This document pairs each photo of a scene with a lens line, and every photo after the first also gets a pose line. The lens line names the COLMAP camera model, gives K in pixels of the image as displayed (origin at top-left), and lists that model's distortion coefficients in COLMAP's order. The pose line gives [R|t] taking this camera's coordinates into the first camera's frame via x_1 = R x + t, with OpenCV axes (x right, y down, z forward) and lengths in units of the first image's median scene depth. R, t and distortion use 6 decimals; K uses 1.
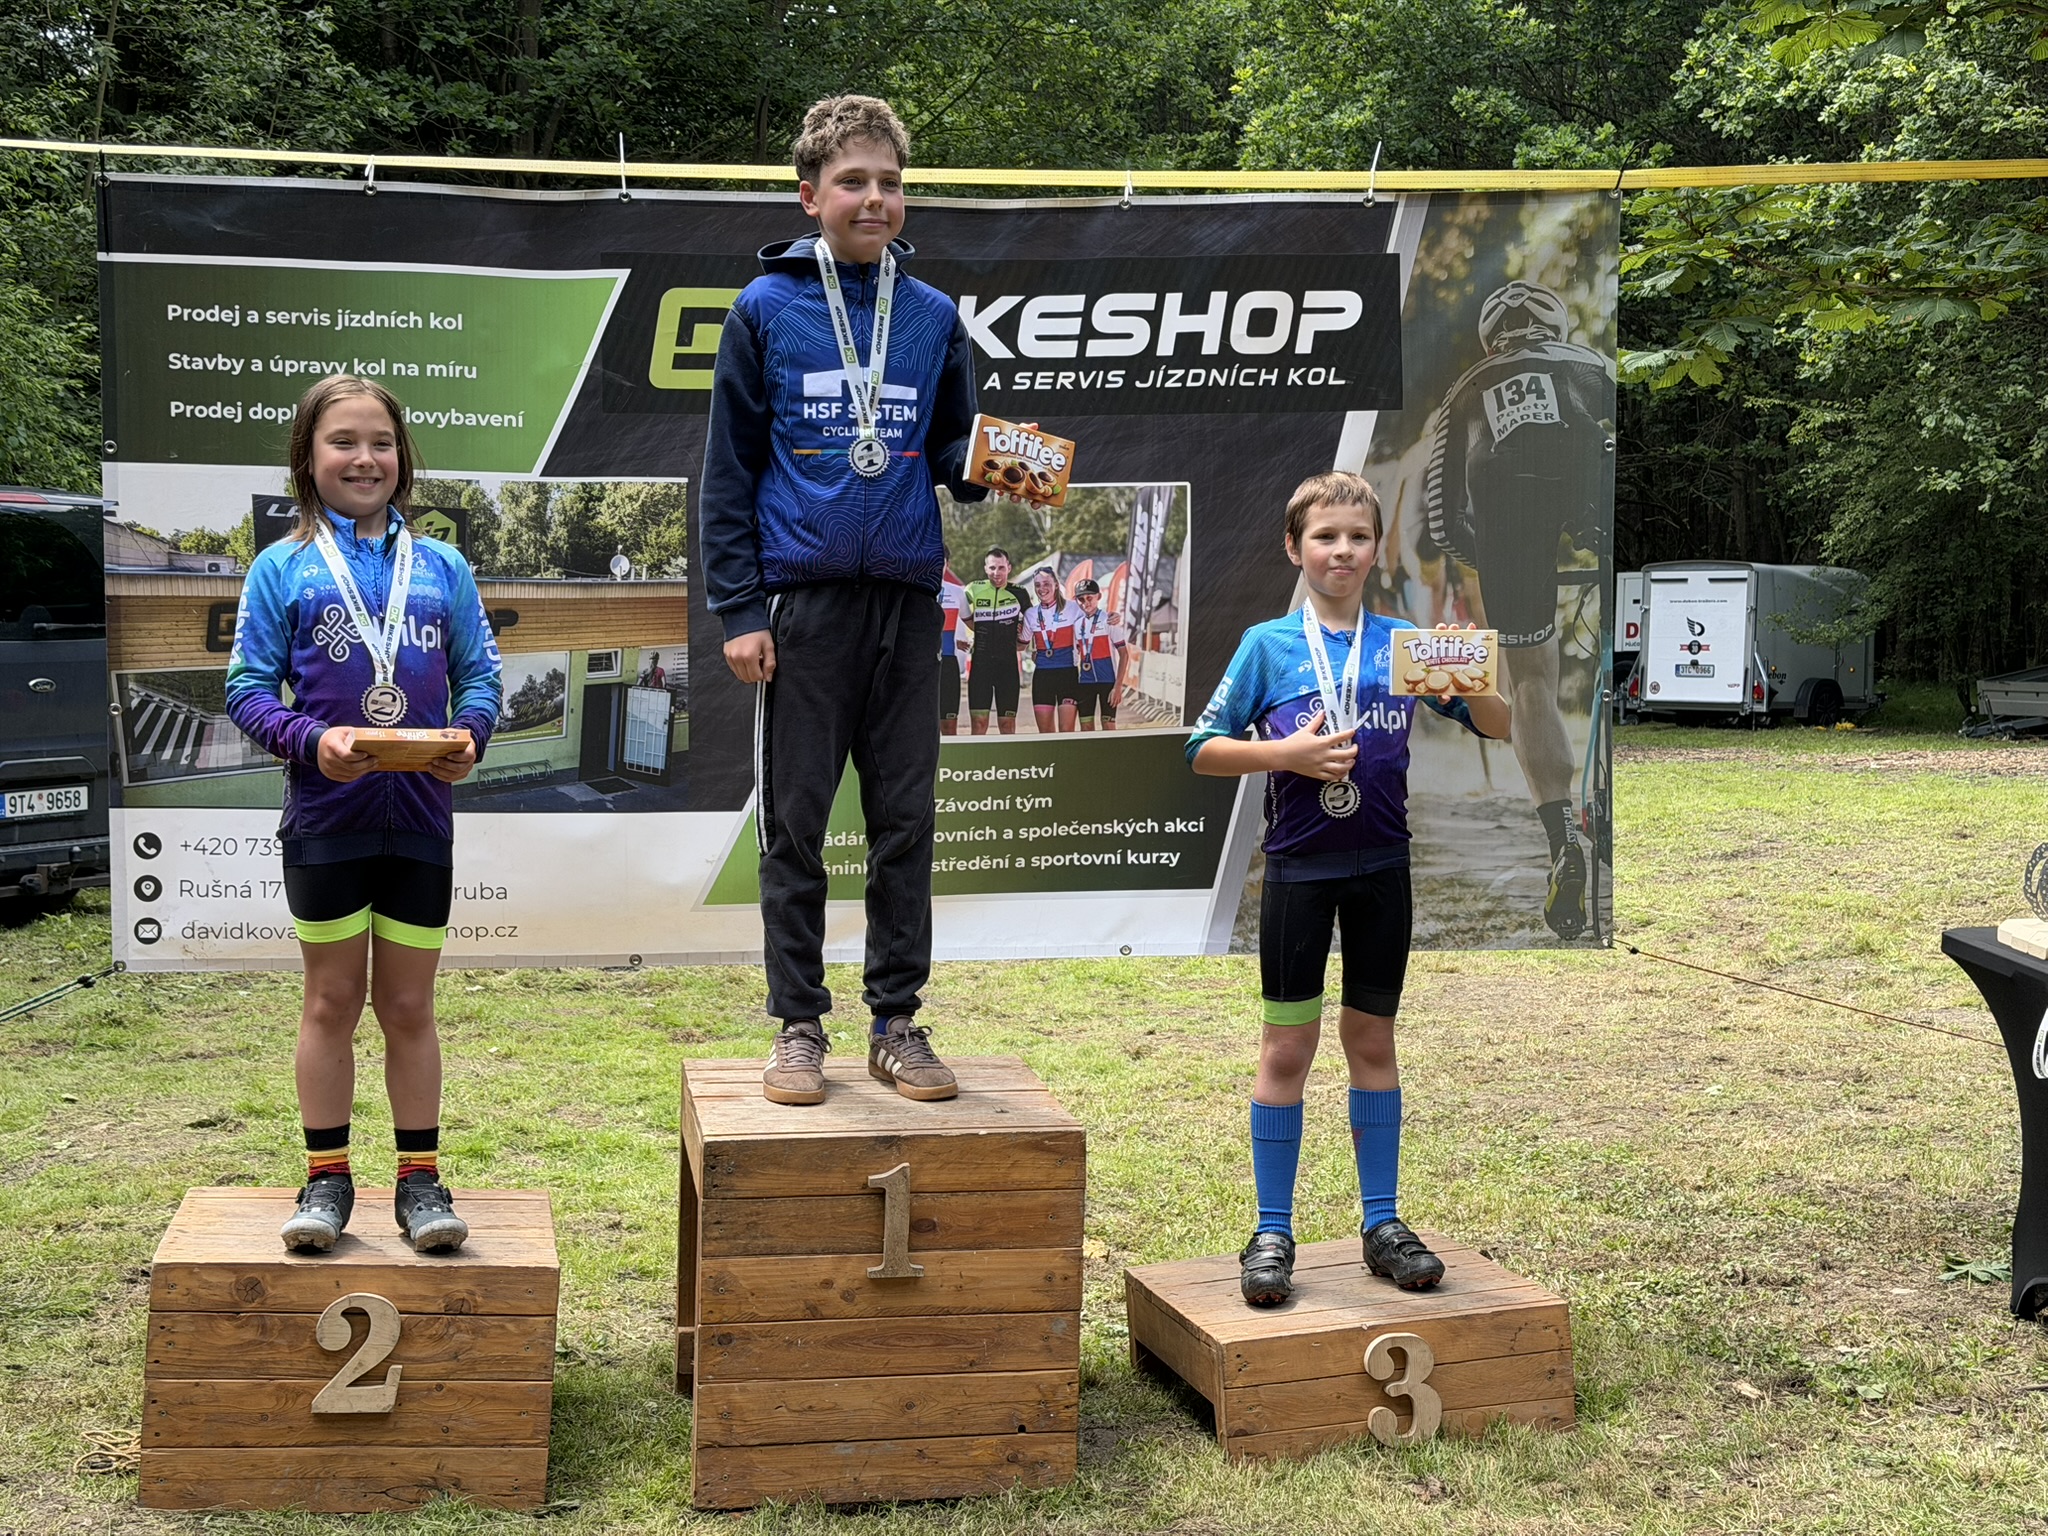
lens RADIAL K [[2930.6, 0, 1015.1], [0, 2930.6, 755.6], [0, 0, 1]] dist [0.150857, 0.000000]
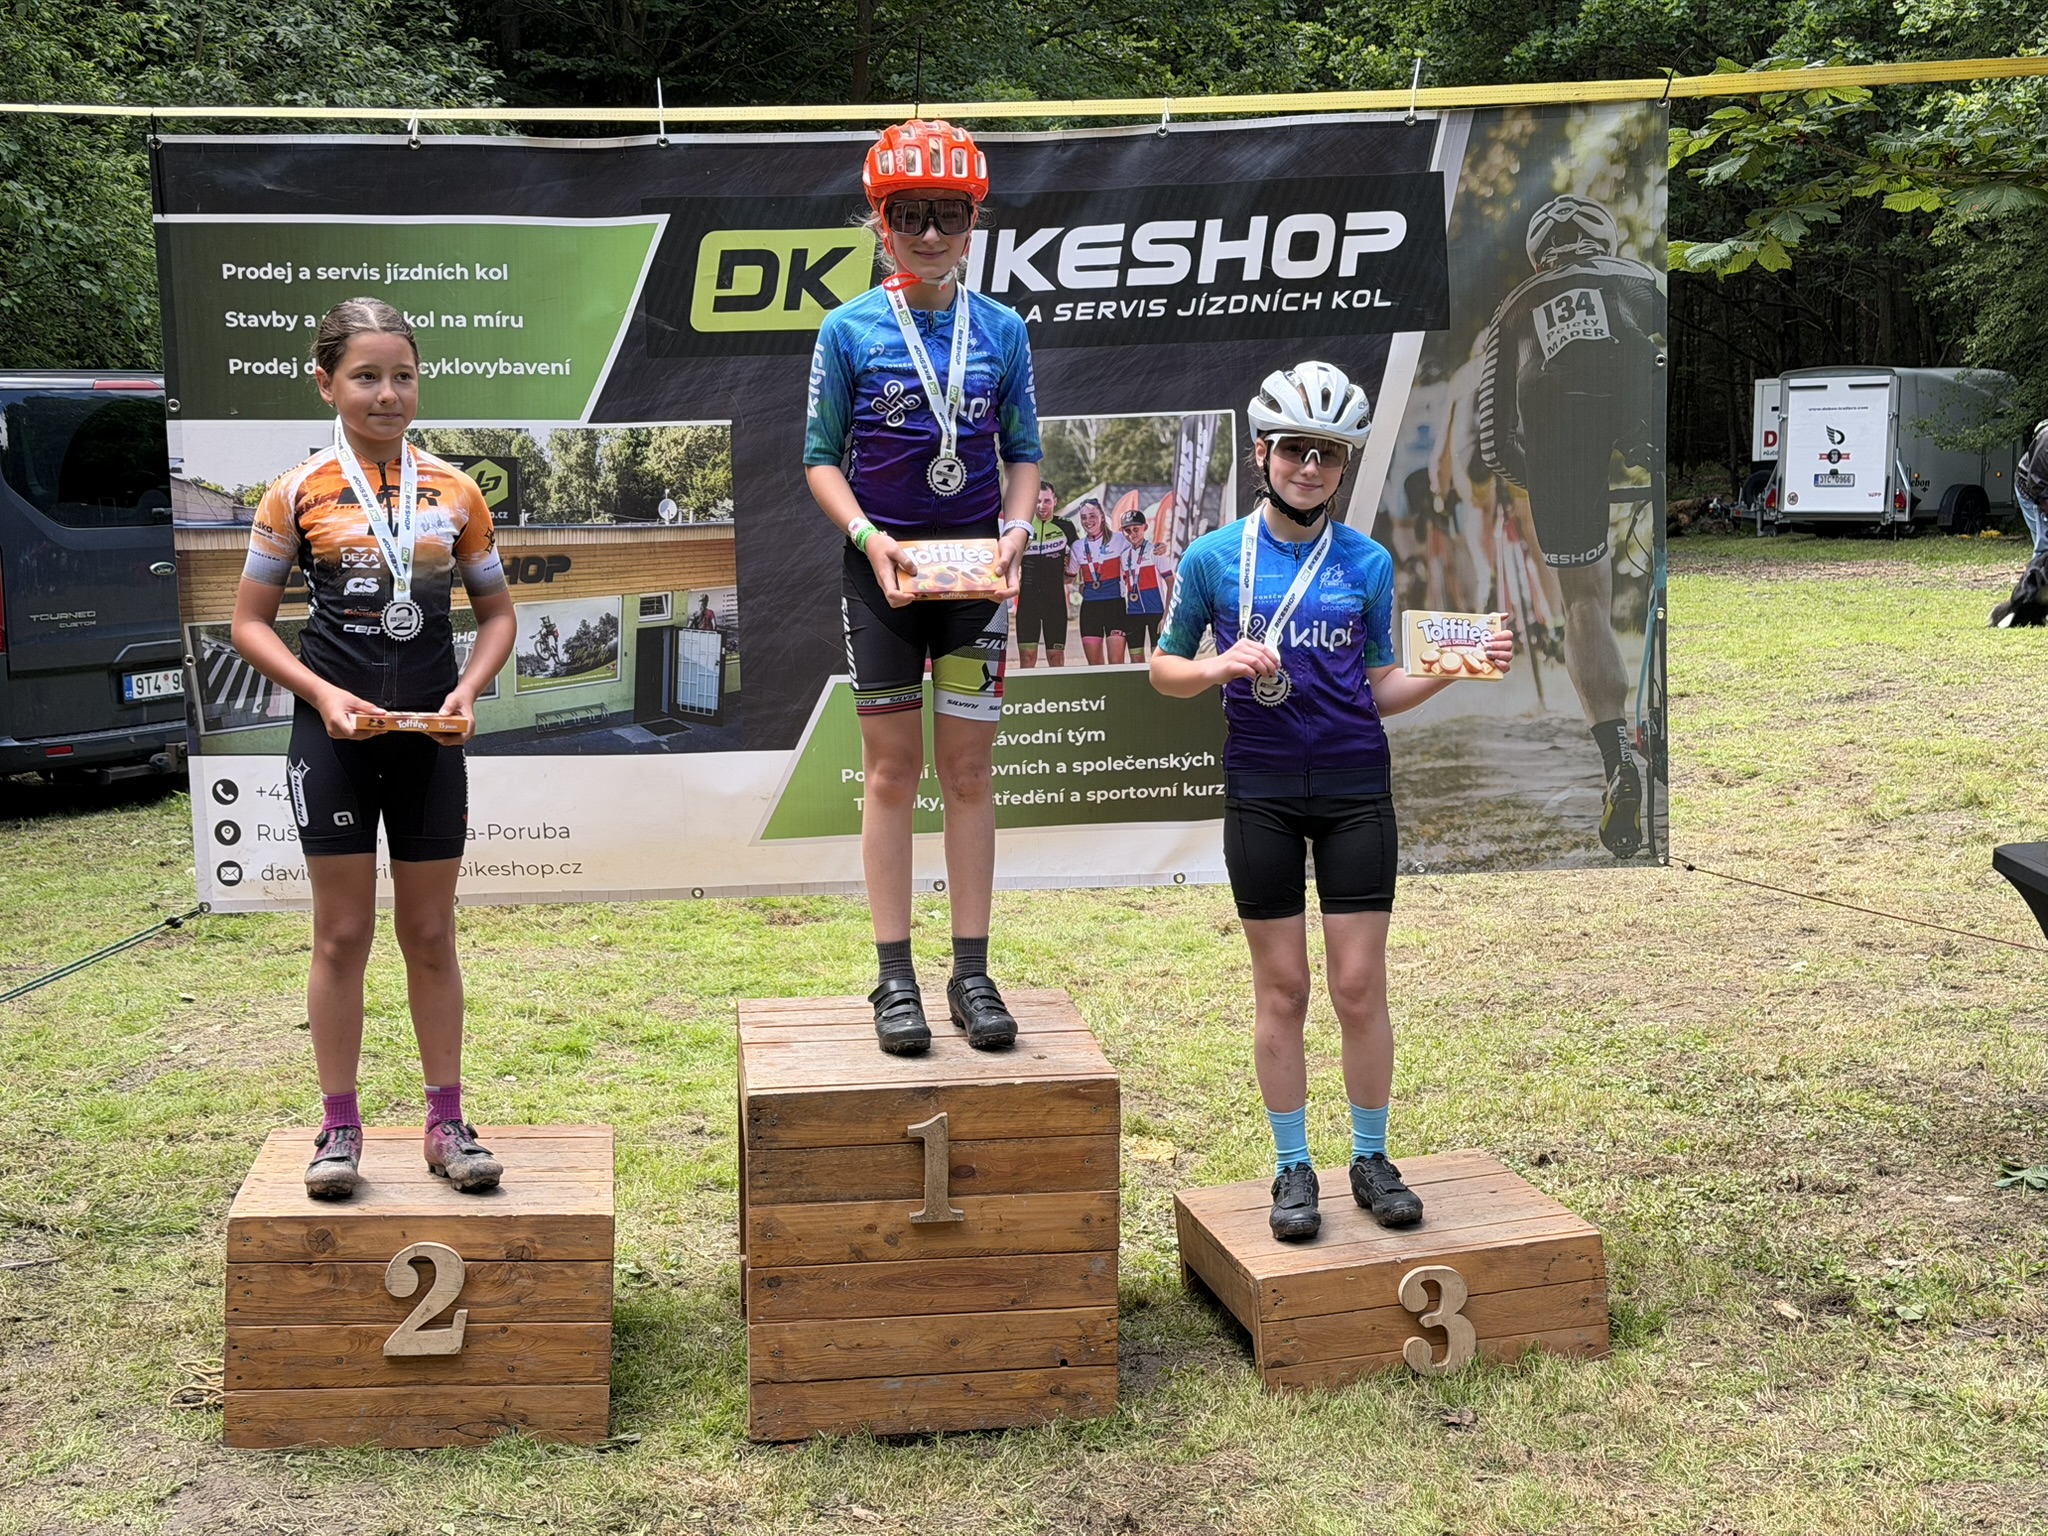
lens RADIAL K [[2930.6, 0, 988.7], [0, 2930.6, 780.3], [0, 0, 1]] dist [0.150857, 0.000000]
pose [[0.998187, -0.016693, -0.057836, 0.032312], [0.020919, 0.997093, 0.073260, -0.042624], [0.056445, -0.074337, 0.995634, -0.011926]]
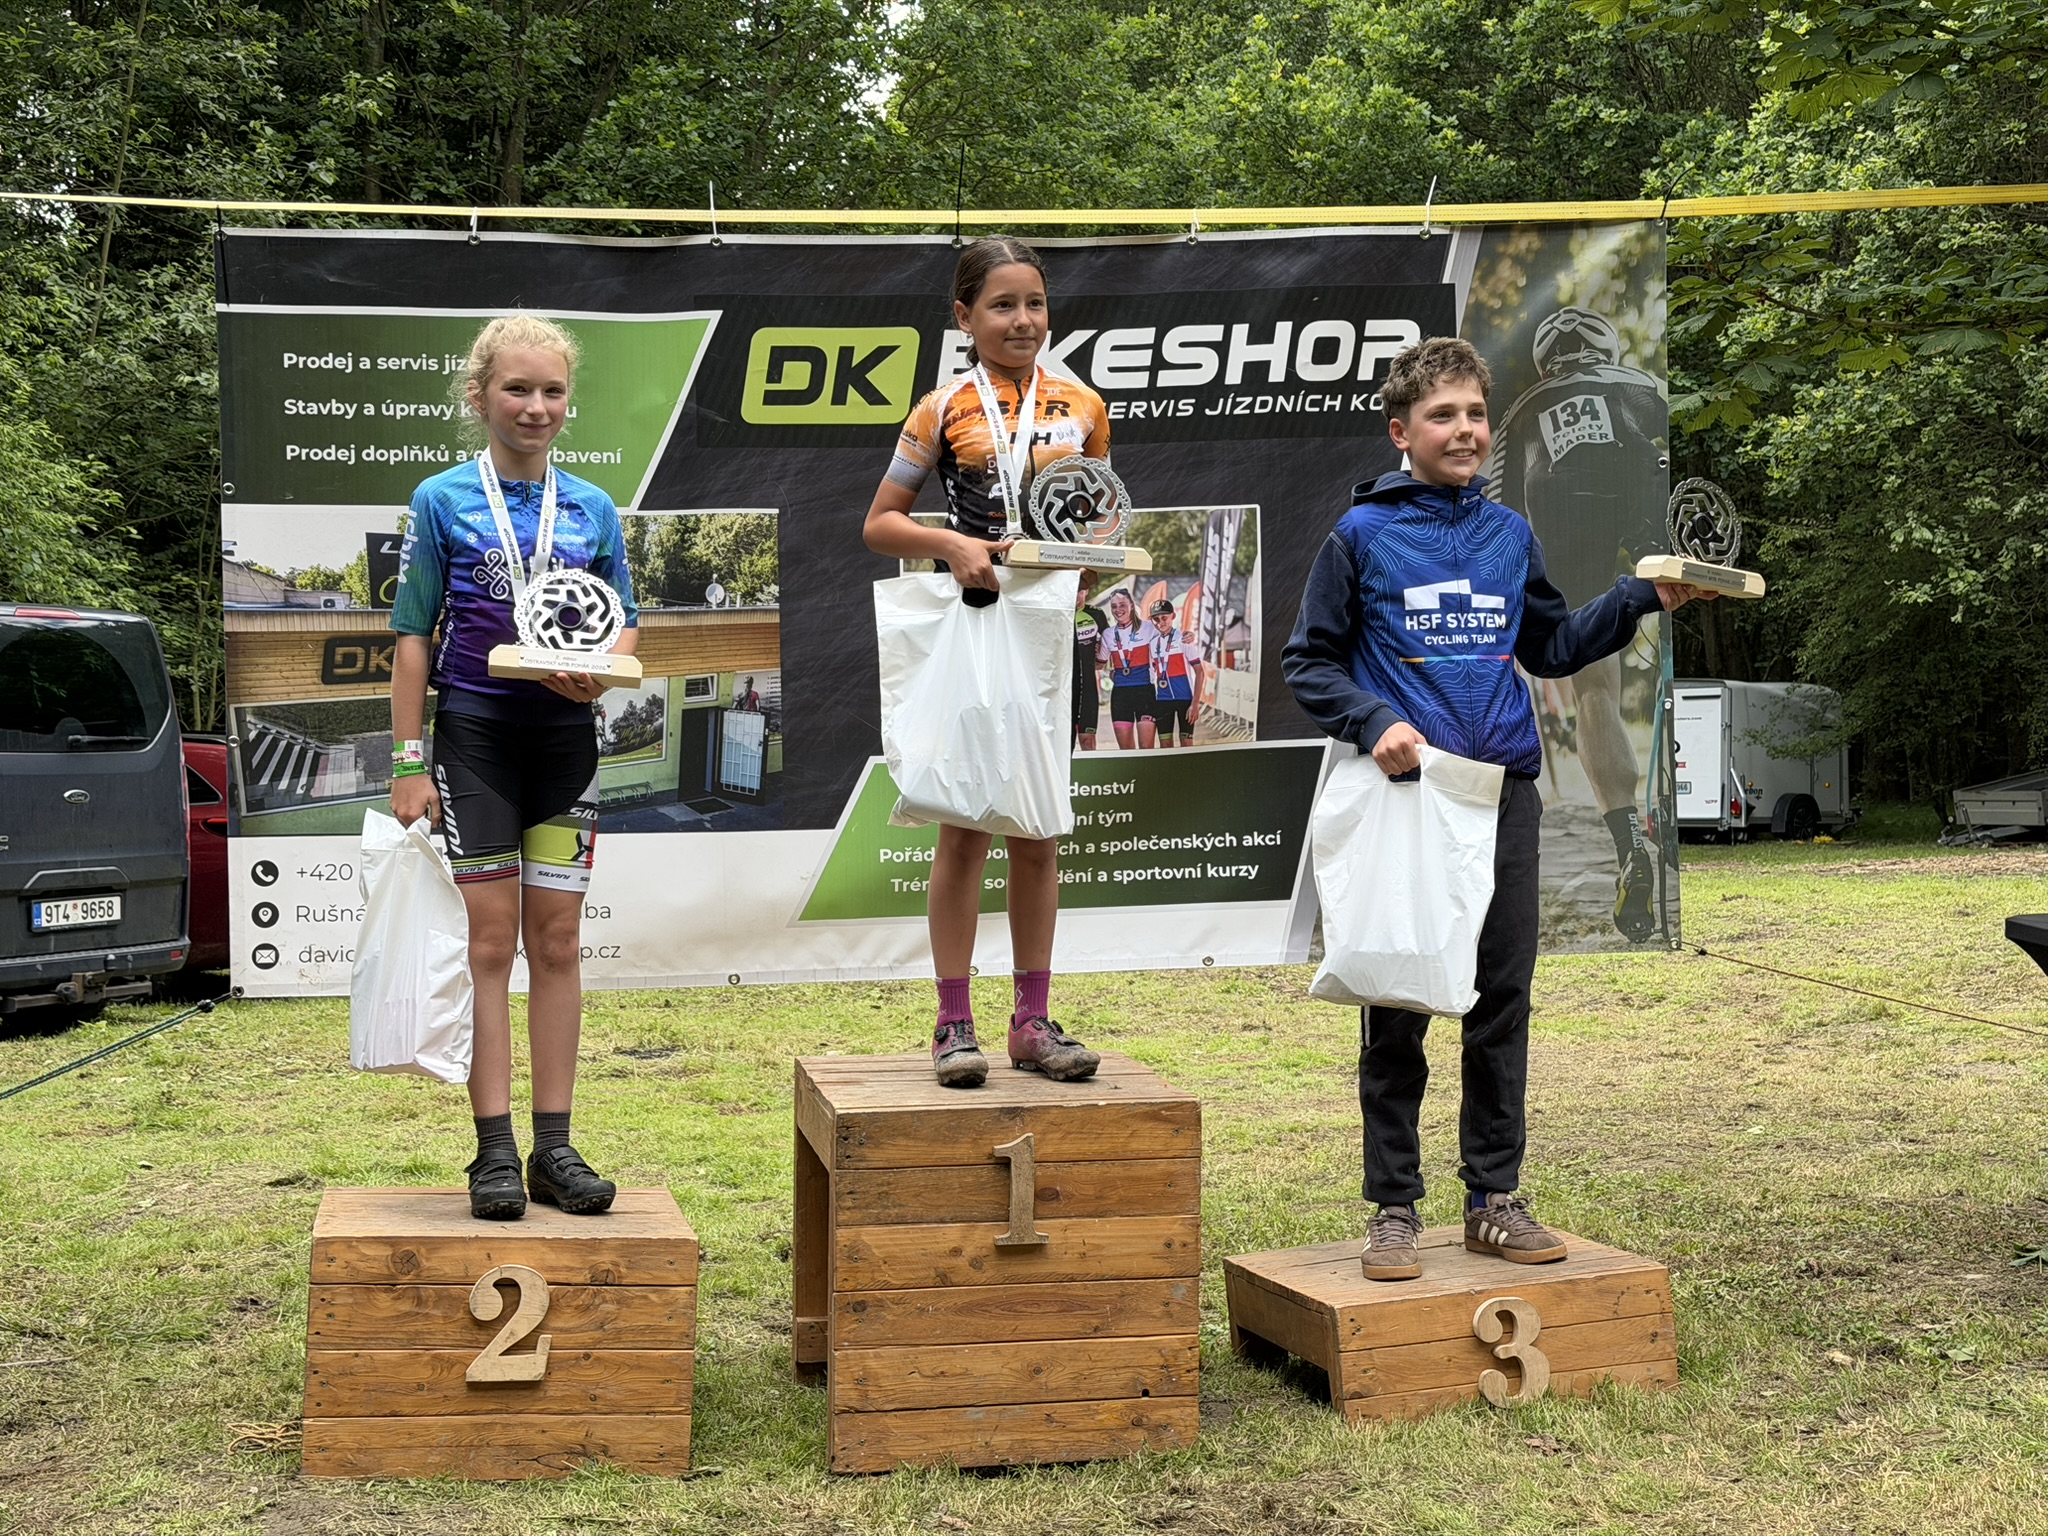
lens RADIAL K [[2930.6, 0, 988.1], [0, 2930.6, 762.9], [0, 0, 1]] dist [0.150857, 0.000000]
pose [[0.999775, -0.020602, 0.005111, -0.043958], [0.020835, 0.998498, -0.050677, 0.048970], [-0.004059, 0.050772, 0.998702, -0.033296]]
